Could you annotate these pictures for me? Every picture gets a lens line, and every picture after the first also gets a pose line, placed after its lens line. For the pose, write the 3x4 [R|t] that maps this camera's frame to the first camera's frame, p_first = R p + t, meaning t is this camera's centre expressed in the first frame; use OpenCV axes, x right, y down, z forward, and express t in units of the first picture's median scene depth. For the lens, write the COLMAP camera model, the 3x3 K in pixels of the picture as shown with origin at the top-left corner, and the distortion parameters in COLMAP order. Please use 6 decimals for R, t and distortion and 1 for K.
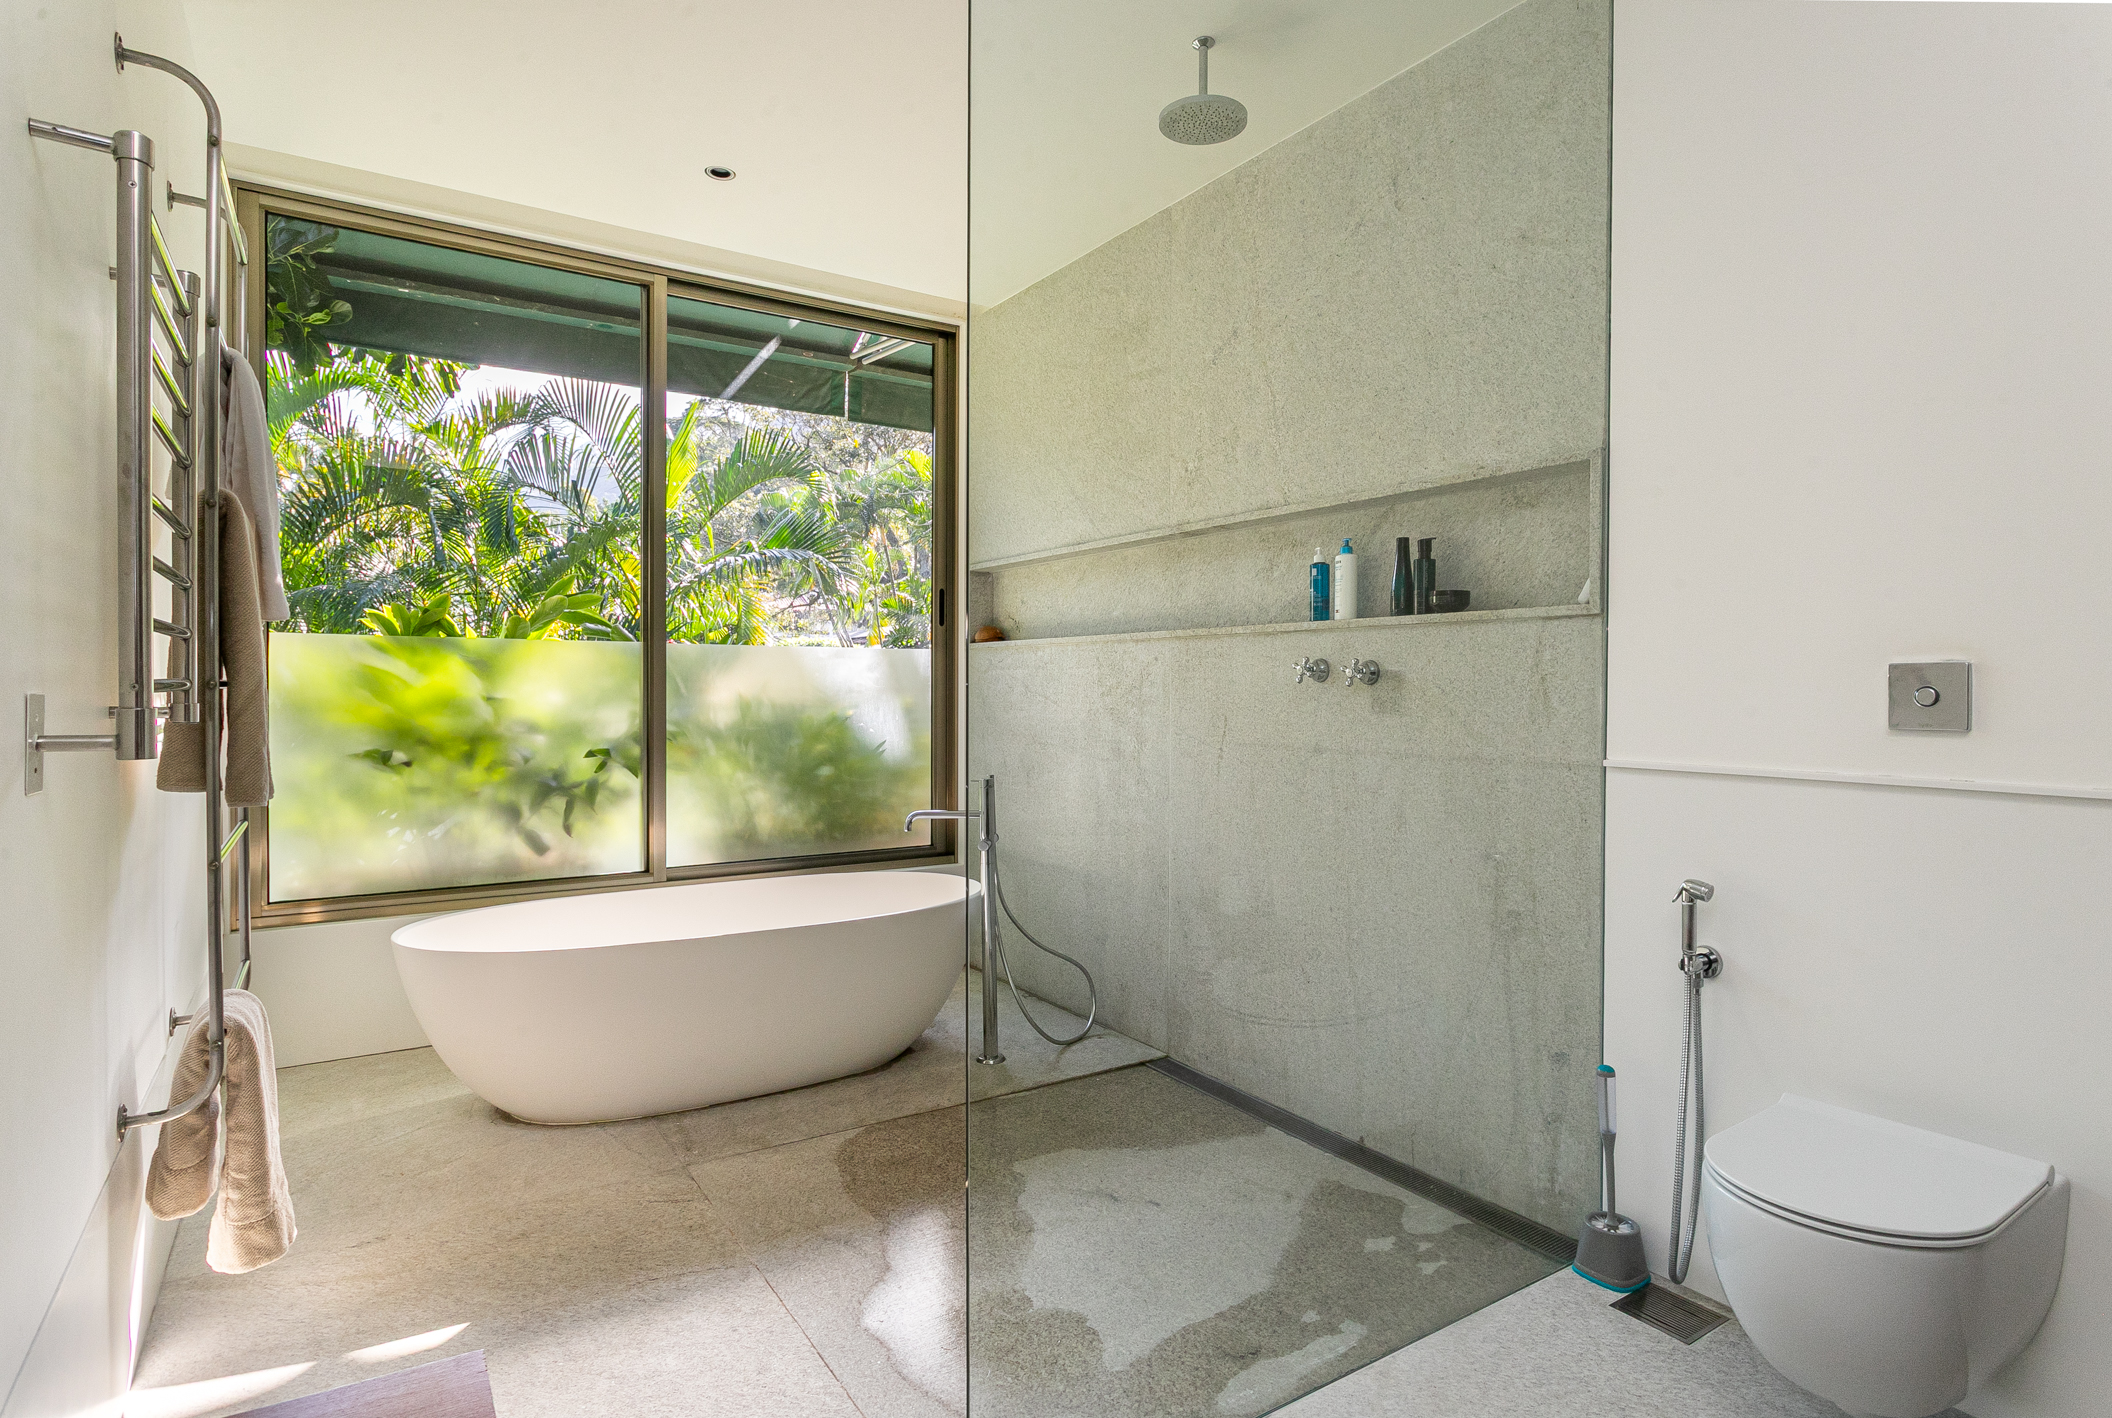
lens RADIAL K [[1098.4, 0, 1056.0], [0, 1098.4, 709.0], [0, 0, 1]] dist [0.005062, 0.000704]
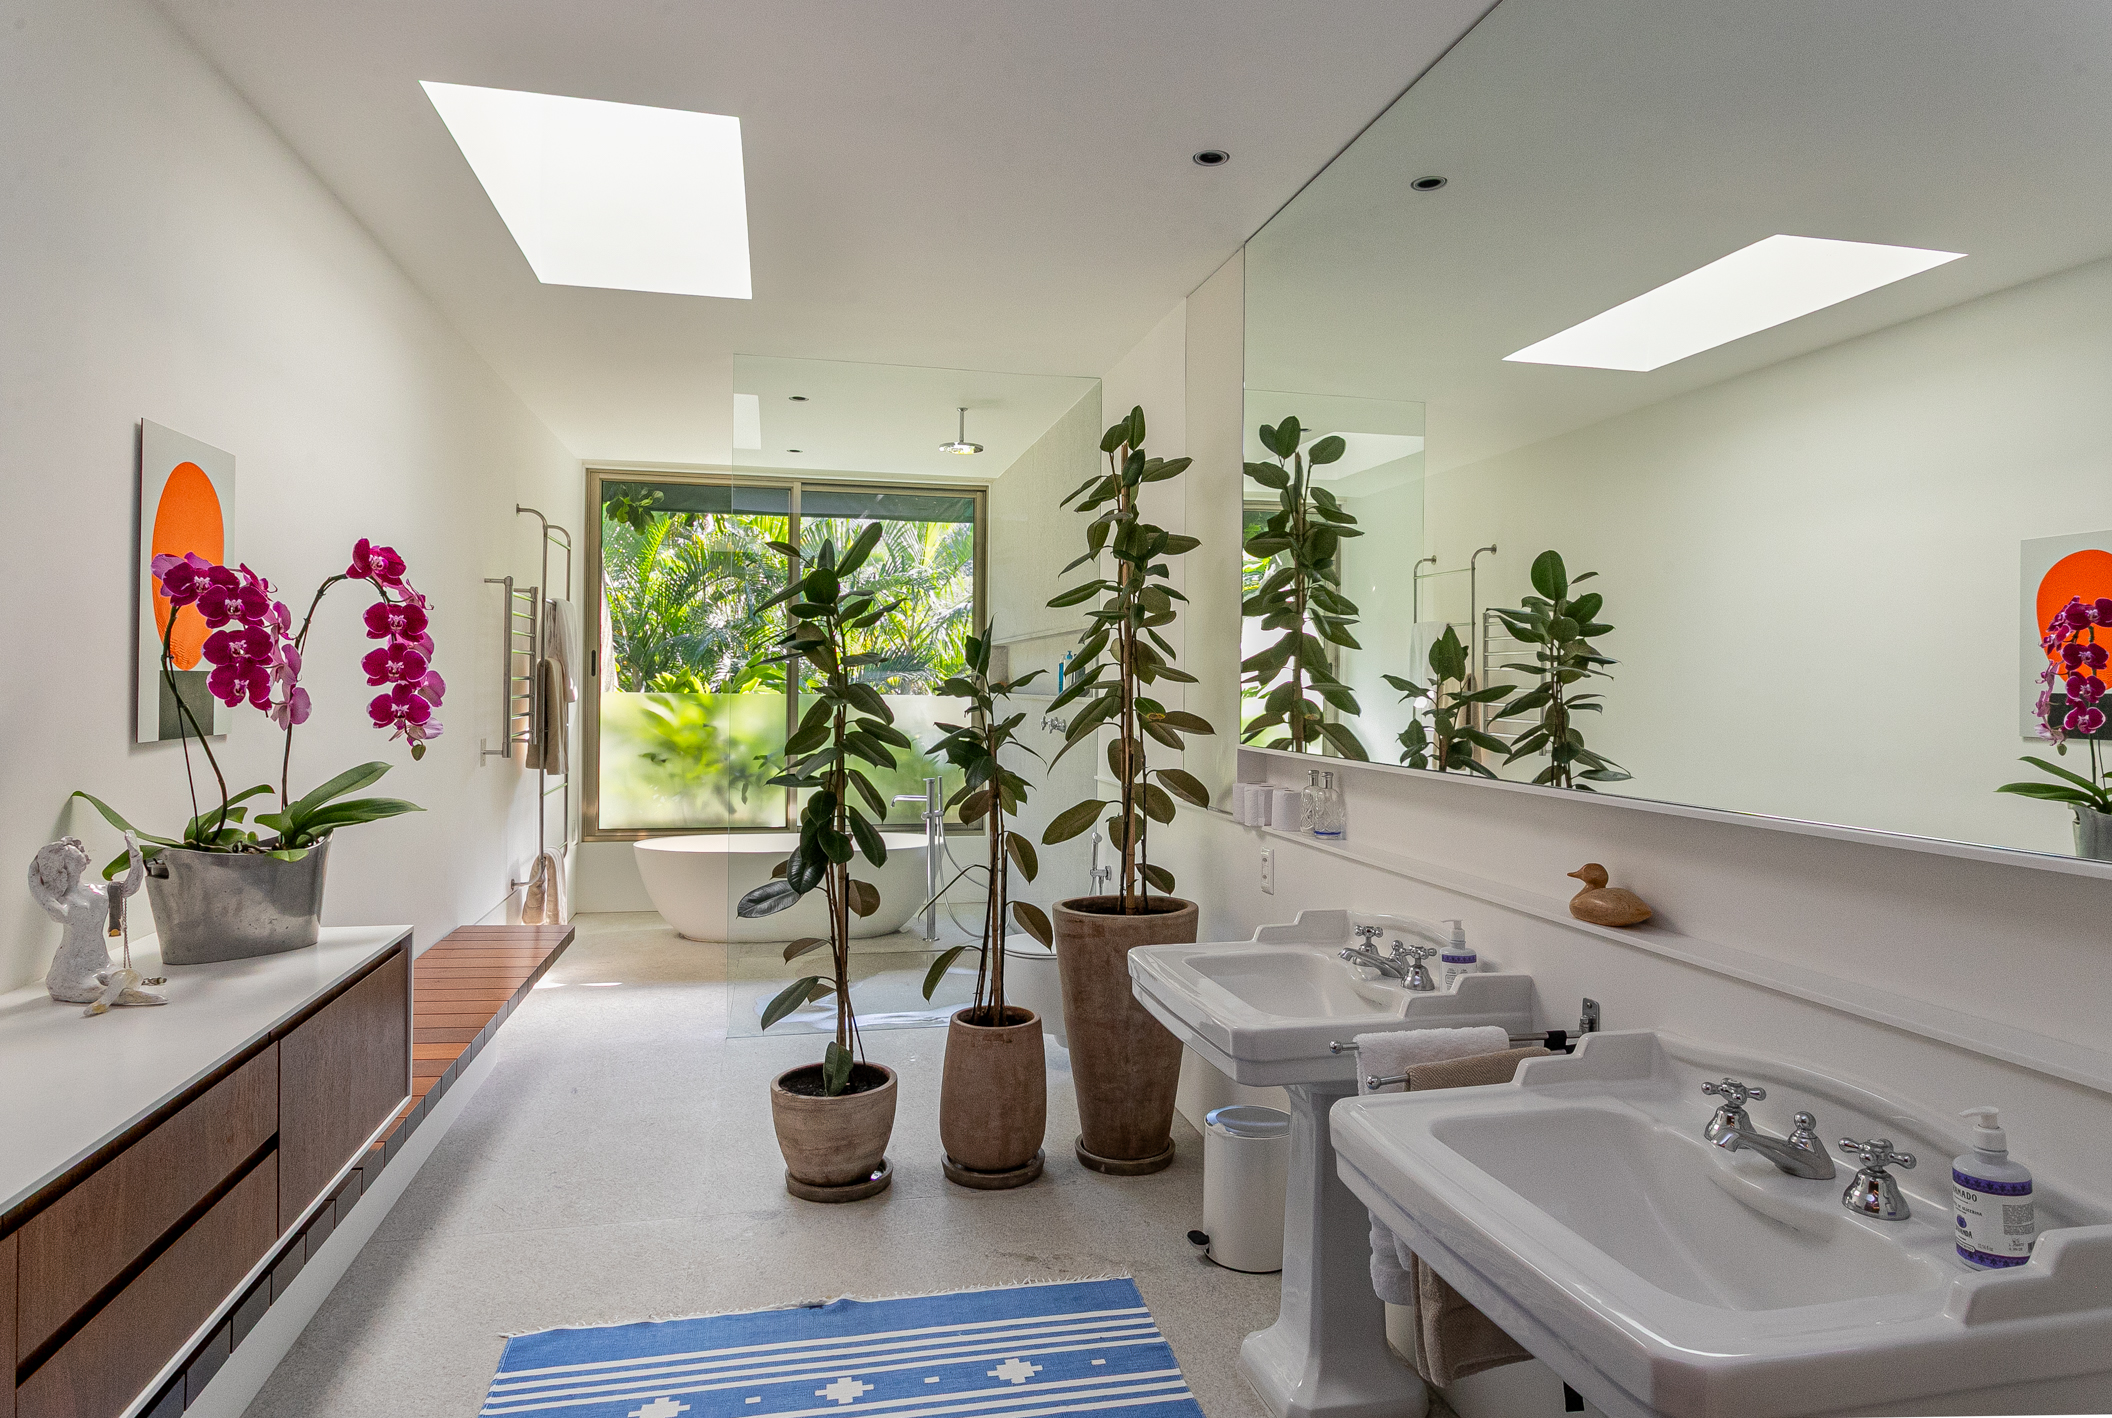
lens RADIAL K [[1233.5, 0, 1056.0], [0, 1233.5, 709.0], [0, 0, 1]] dist [-0.001458, 0.000015]
pose [[0.935170, 0.013493, -0.353943, 0.720742], [-0.014523, 0.999894, -0.000256, -0.044242], [0.353902, 0.005380, 0.935267, -0.674335]]
